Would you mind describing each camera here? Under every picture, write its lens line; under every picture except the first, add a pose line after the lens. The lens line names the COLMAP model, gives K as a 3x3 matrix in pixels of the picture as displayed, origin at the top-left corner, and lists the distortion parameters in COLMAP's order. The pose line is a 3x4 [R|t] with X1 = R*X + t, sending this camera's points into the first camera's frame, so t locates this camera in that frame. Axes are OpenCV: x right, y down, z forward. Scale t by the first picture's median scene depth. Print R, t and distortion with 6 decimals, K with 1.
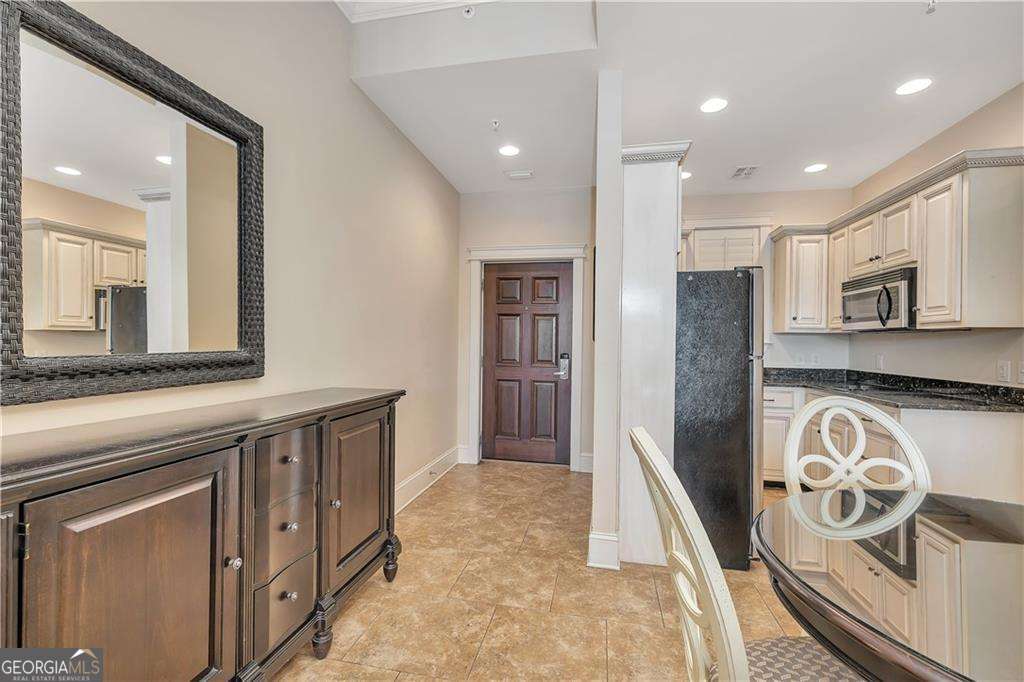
lens RADIAL K [[439.5, 0, 512.6], [0, 439.5, 343.4], [0, 0, 1]] dist [-0.001463, -0.000379]
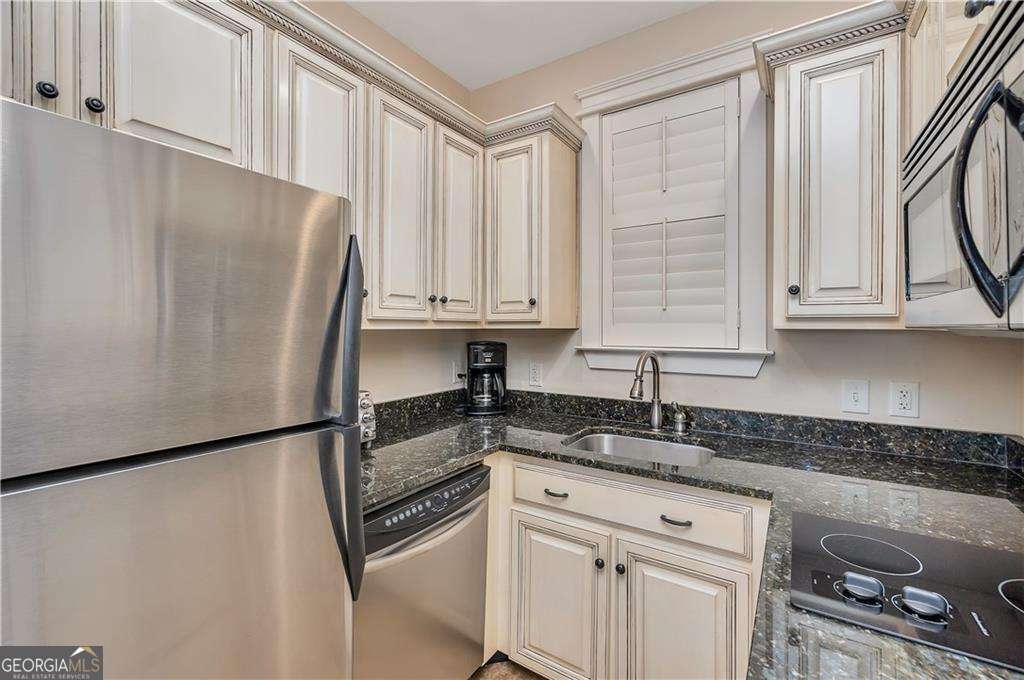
lens RADIAL K [[439.5, 0, 519.7], [0, 439.5, 330.0], [0, 0, 1]] dist [-0.001463, -0.000379]
pose [[0.937441, -0.009274, -0.348020, 0.667699], [0.010415, 0.999945, 0.001408, -0.032685], [0.347988, -0.004944, 0.937486, 0.700379]]
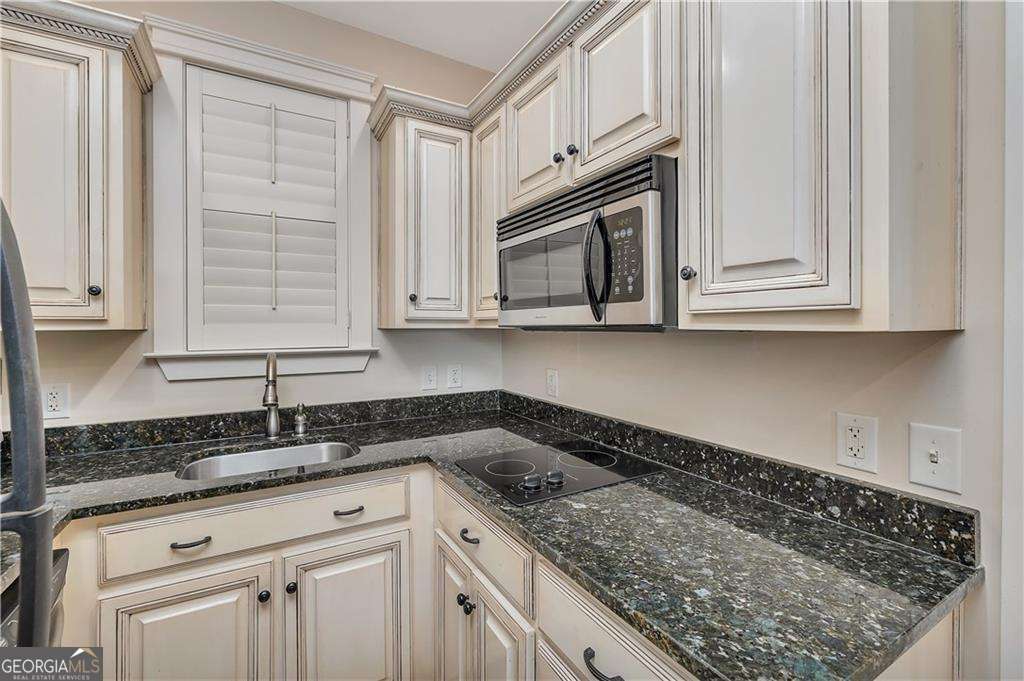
lens RADIAL K [[439.5, 0, 518.5], [0, 439.5, 330.1], [0, 0, 1]] dist [-0.001463, -0.000379]
pose [[0.737339, -0.019643, 0.675237, 0.494358], [0.014614, 0.999807, 0.013127, -0.033264], [-0.675365, 0.000189, 0.737484, 0.704127]]
